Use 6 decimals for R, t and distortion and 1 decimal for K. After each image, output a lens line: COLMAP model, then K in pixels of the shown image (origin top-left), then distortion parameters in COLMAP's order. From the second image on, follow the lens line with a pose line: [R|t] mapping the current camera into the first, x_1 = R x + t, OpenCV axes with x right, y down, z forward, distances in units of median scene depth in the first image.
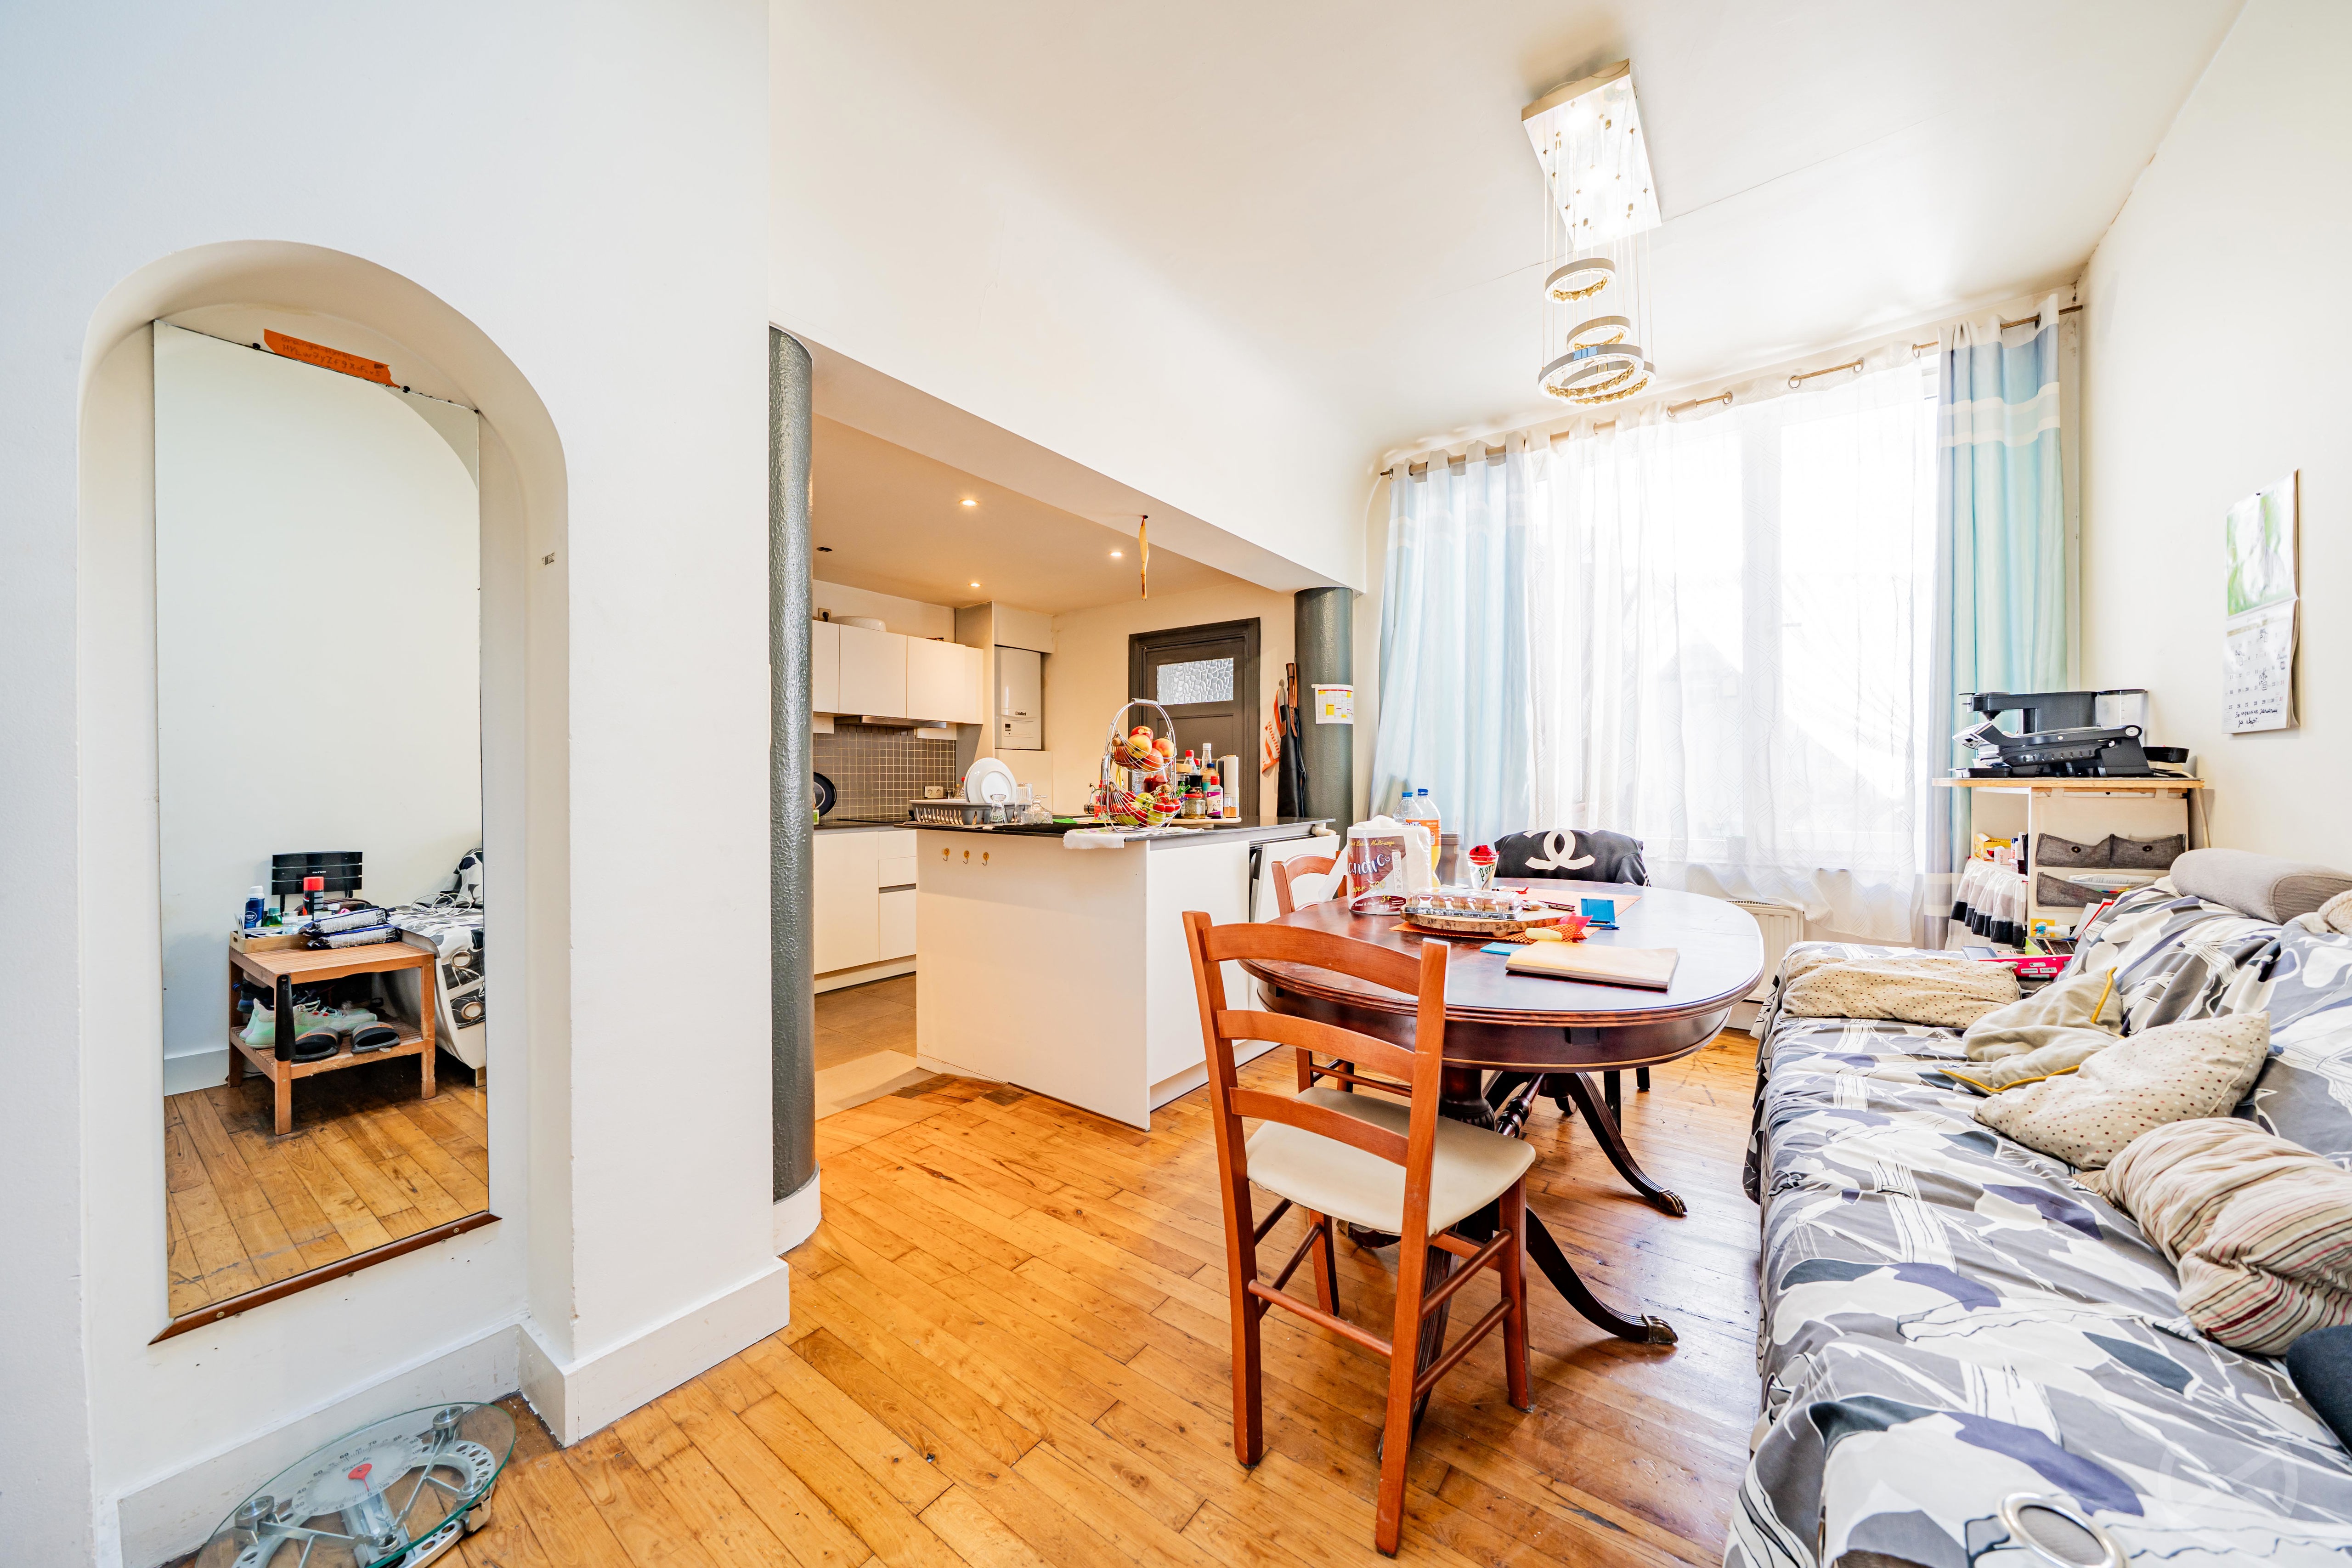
lens RADIAL K [[791.8, 0, 1171.0], [0, 791.8, 783.9], [0, 0, 1]] dist [-0.009806, 0.000032]
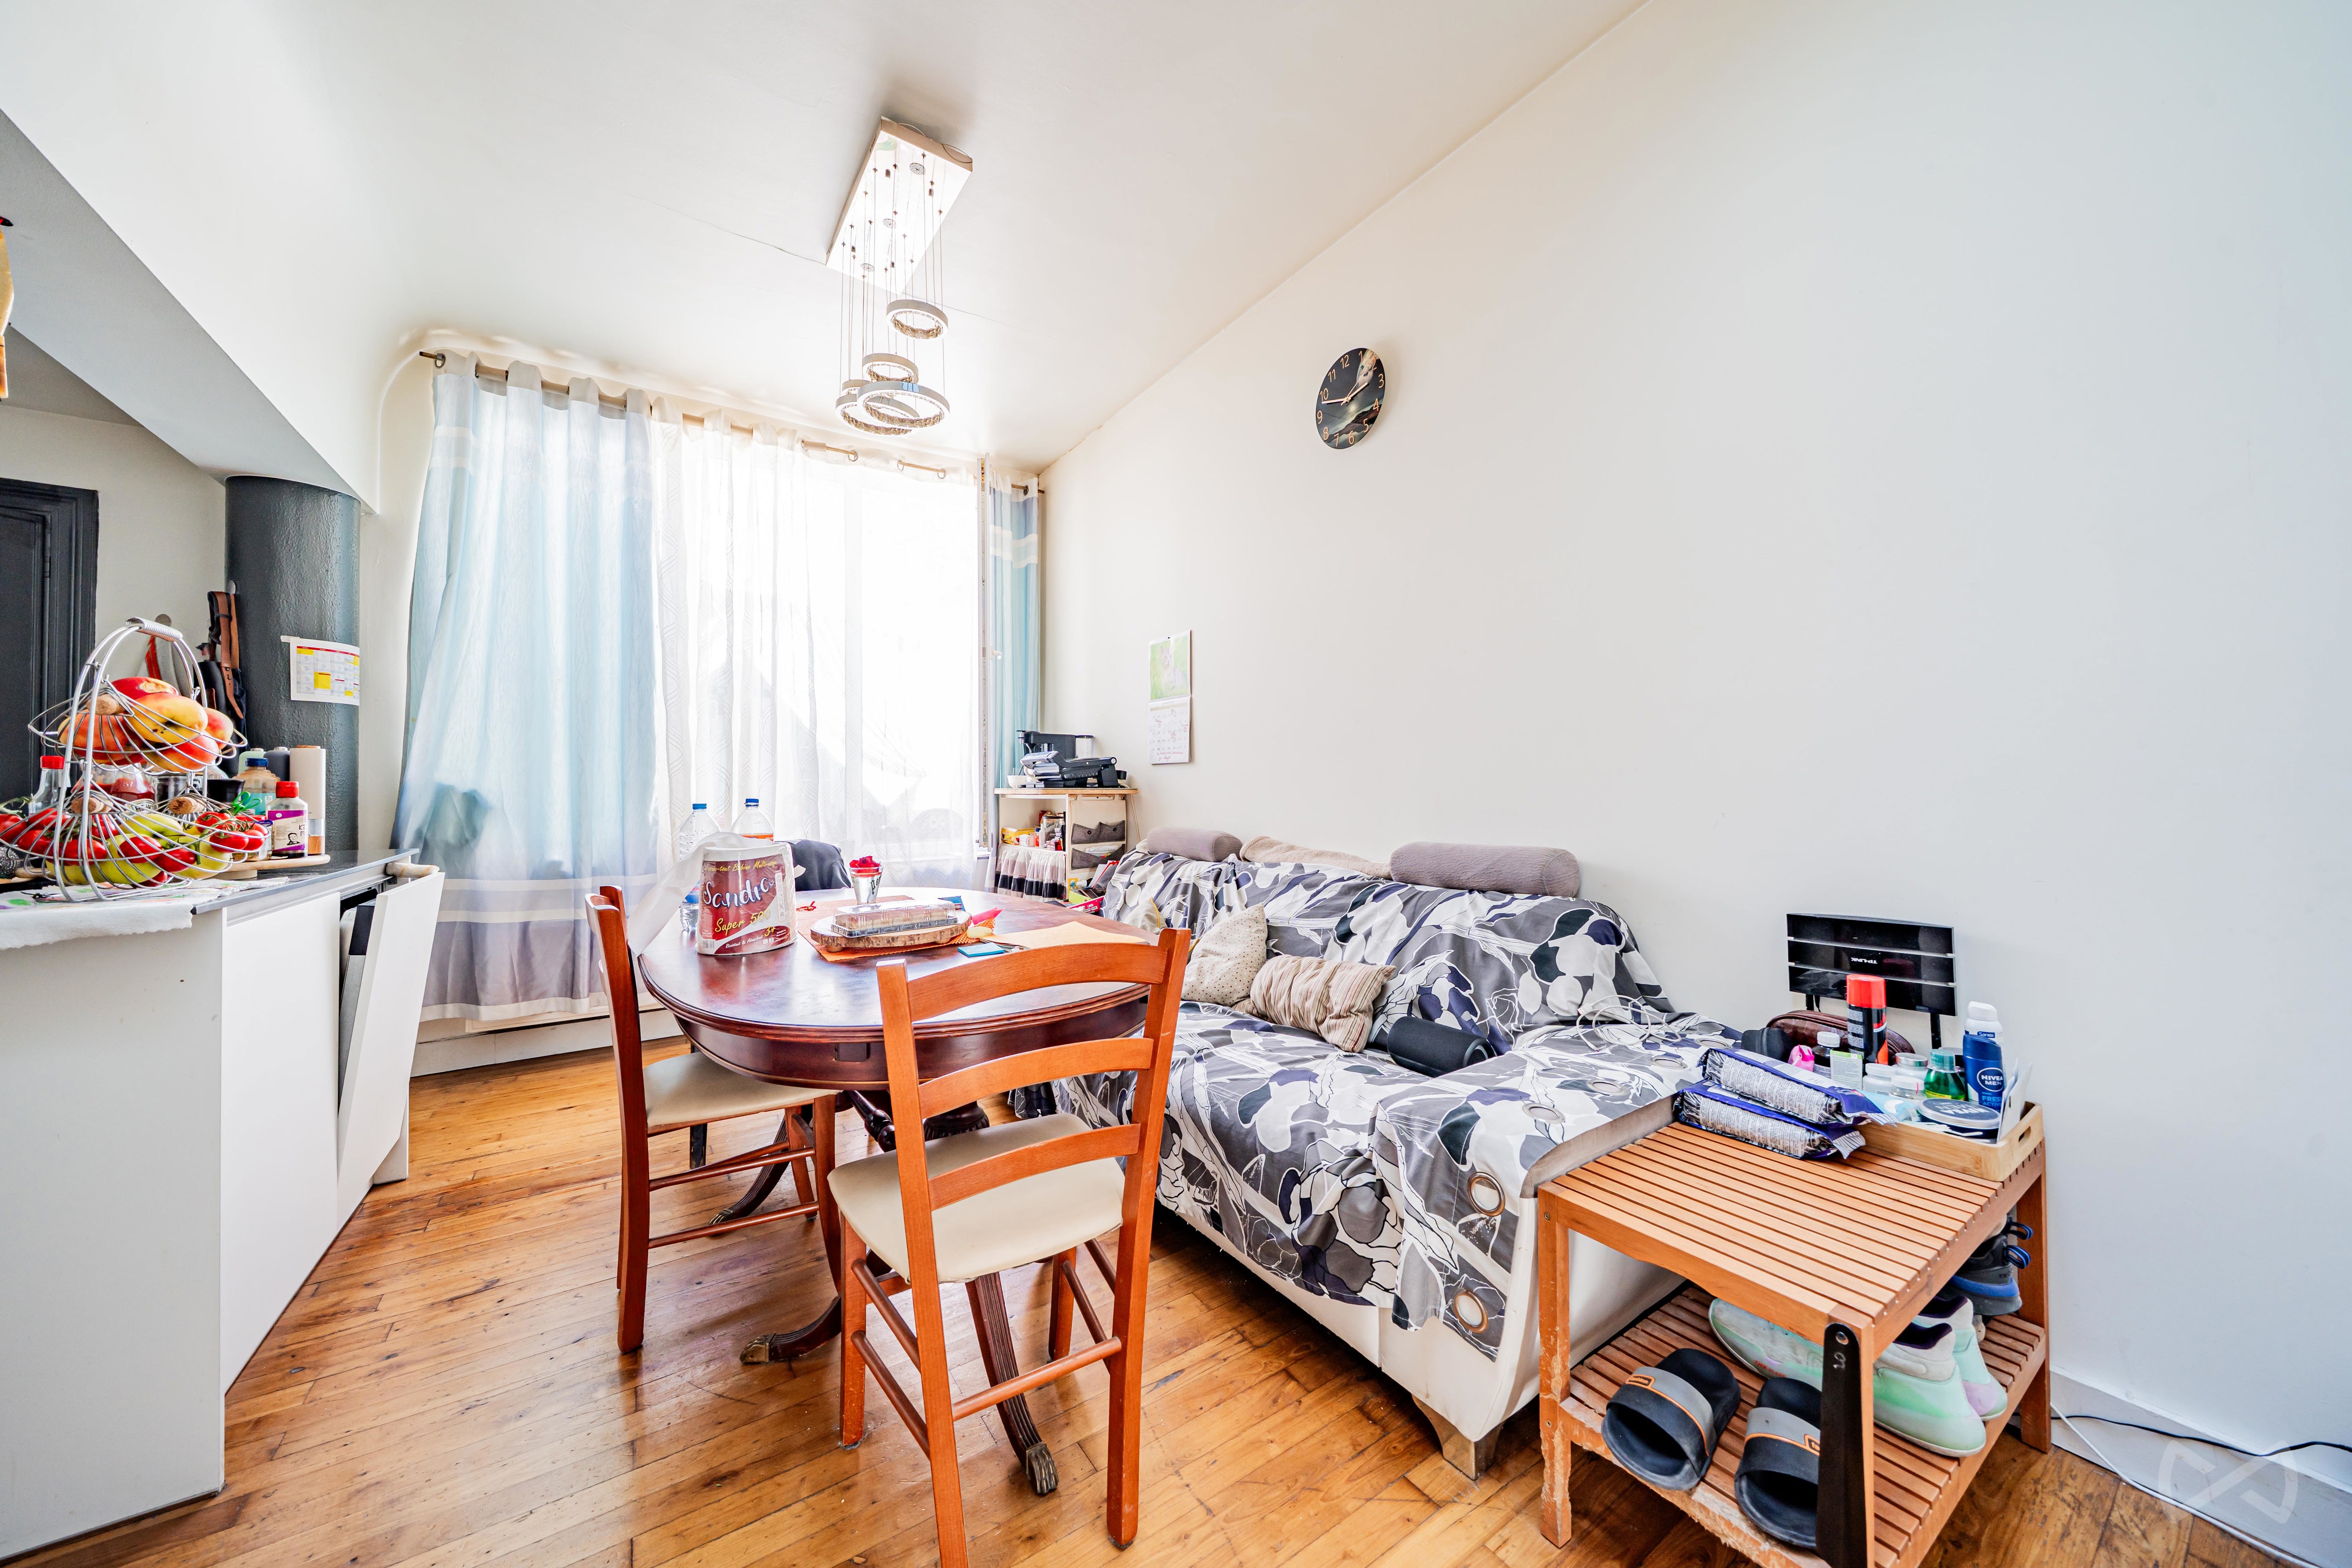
lens RADIAL K [[791.8, 0, 1171.0], [0, 791.8, 783.9], [0, 0, 1]] dist [-0.009806, 0.000032]
pose [[0.326016, 0.007700, 0.945333, -0.320672], [0.008002, 0.999909, -0.010904, 0.002790], [-0.945330, 0.011120, 0.325925, 0.285203]]
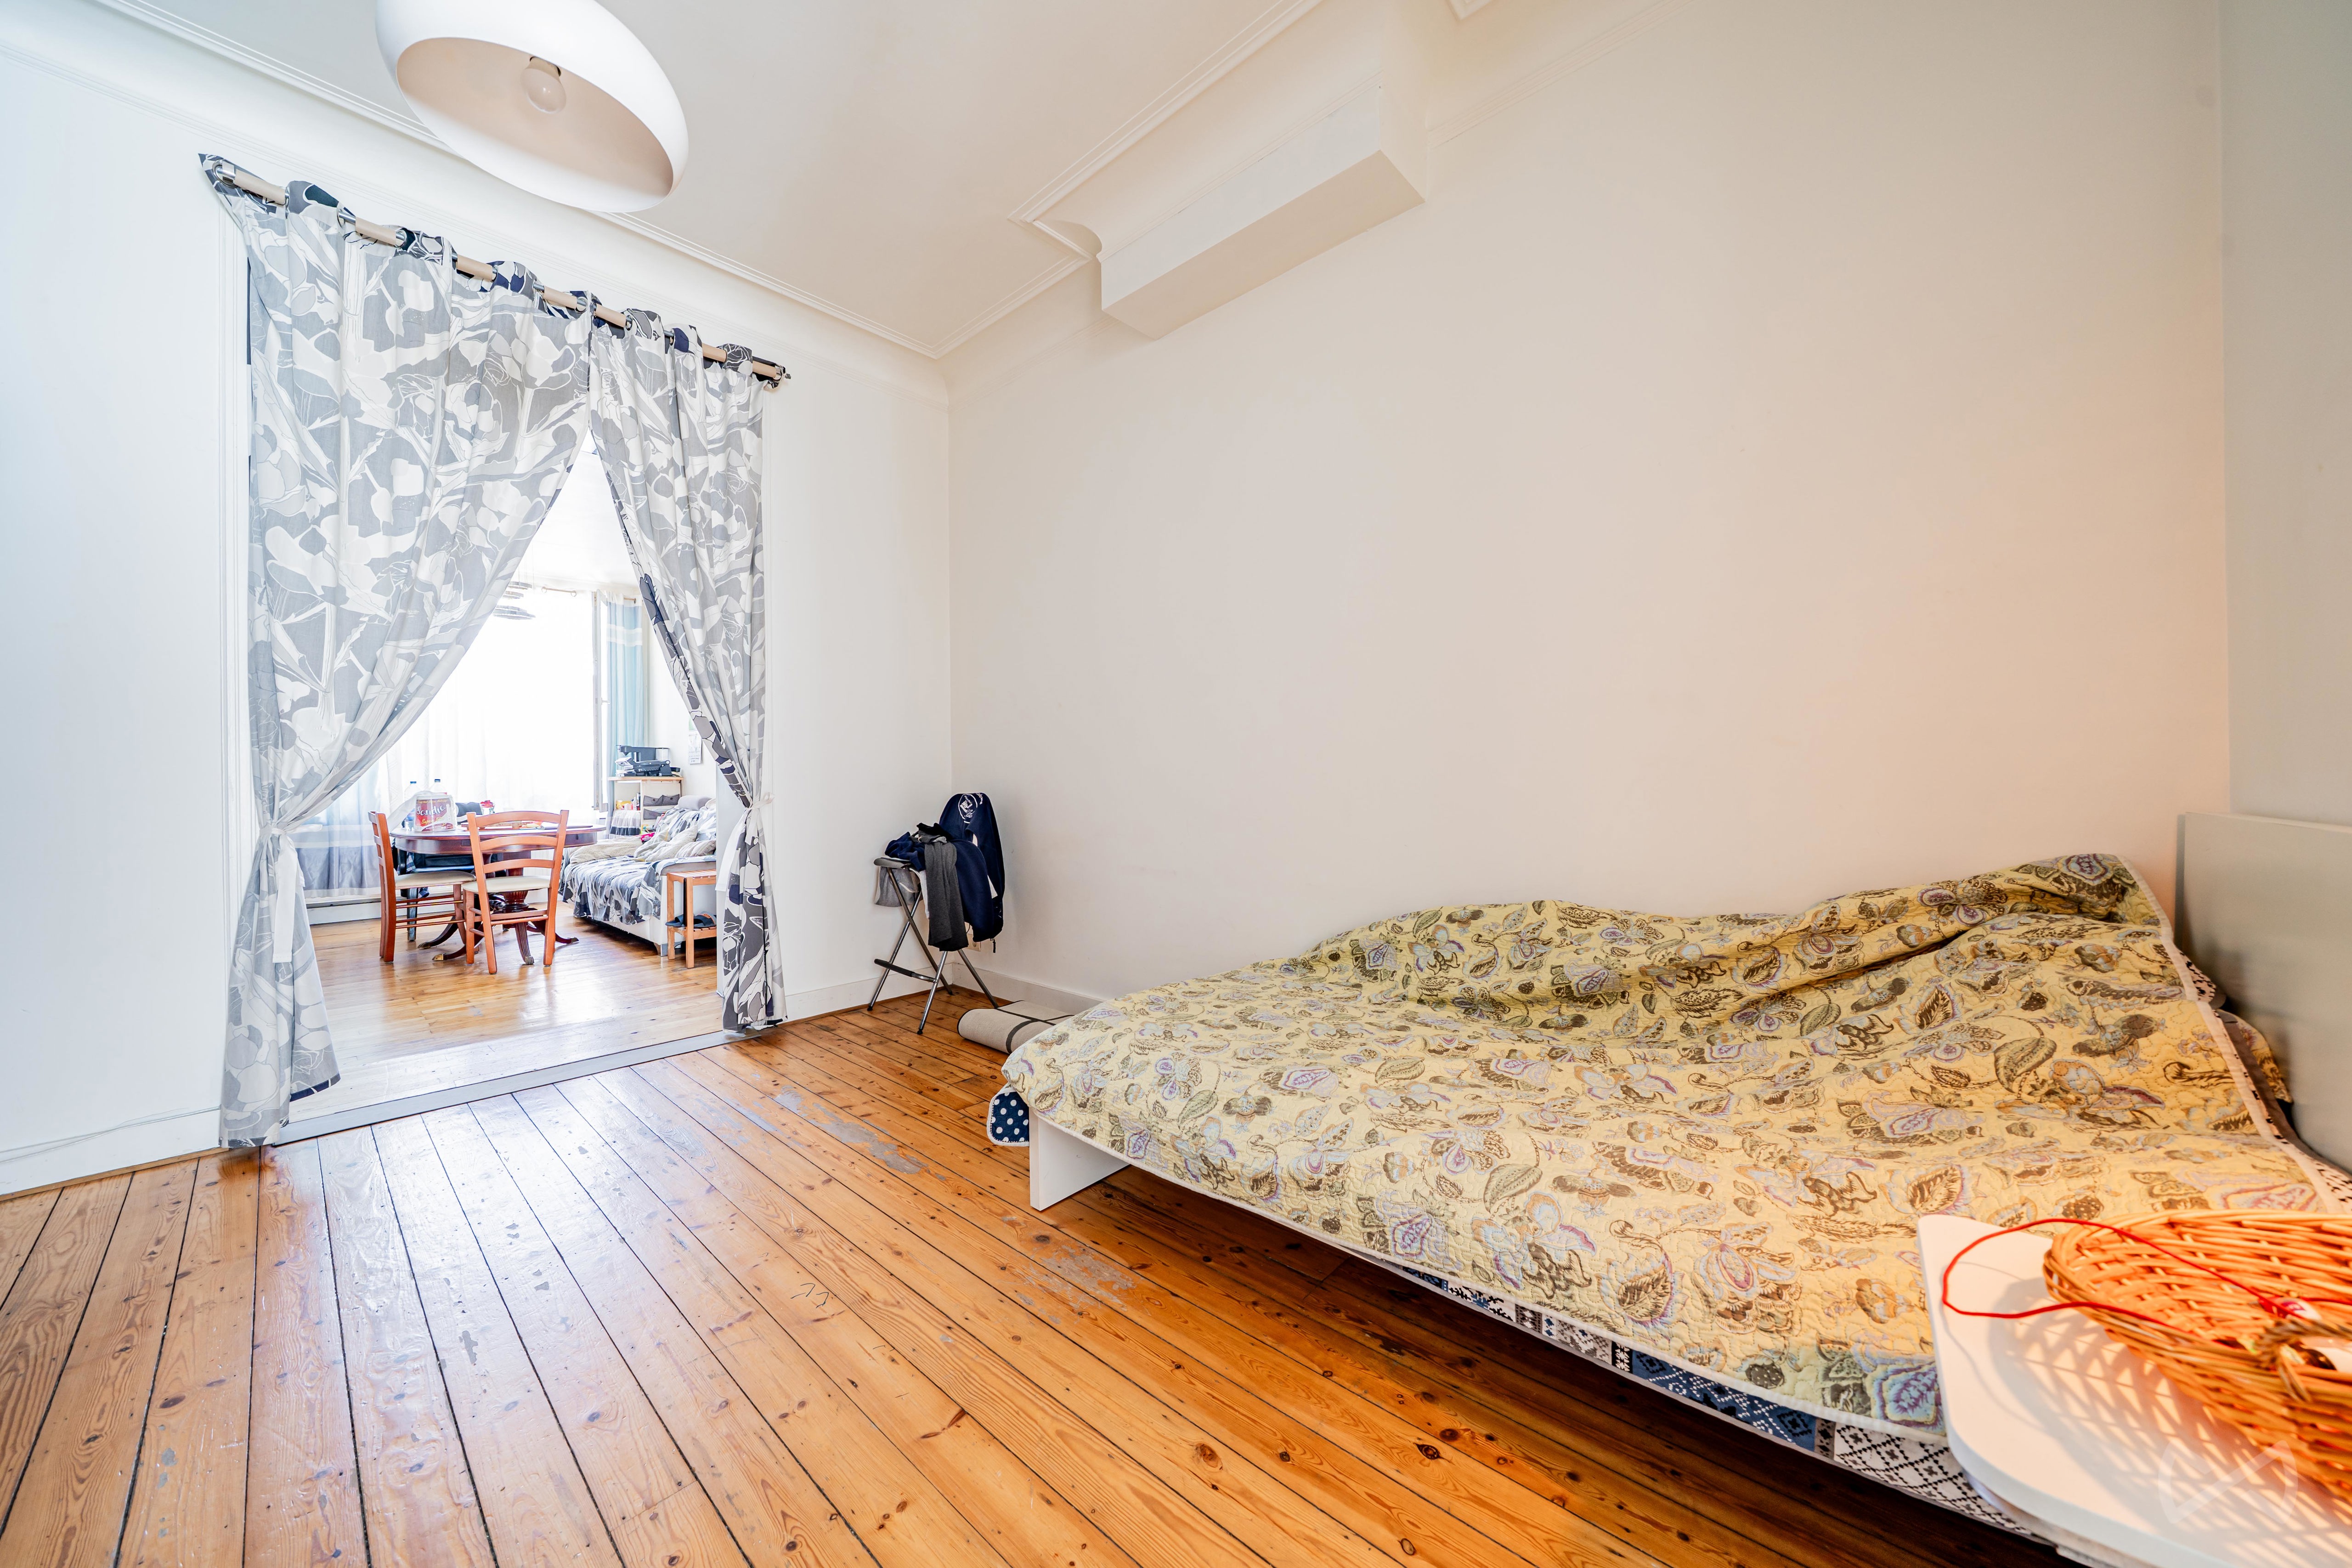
lens RADIAL K [[791.8, 0, 1171.0], [0, 791.8, 783.9], [0, 0, 1]] dist [-0.009806, 0.000032]
pose [[0.084793, 0.001024, 0.996398, -1.649124], [0.012282, 0.999922, -0.002073, 0.048983], [-0.996323, 0.012413, 0.084774, -1.208869]]
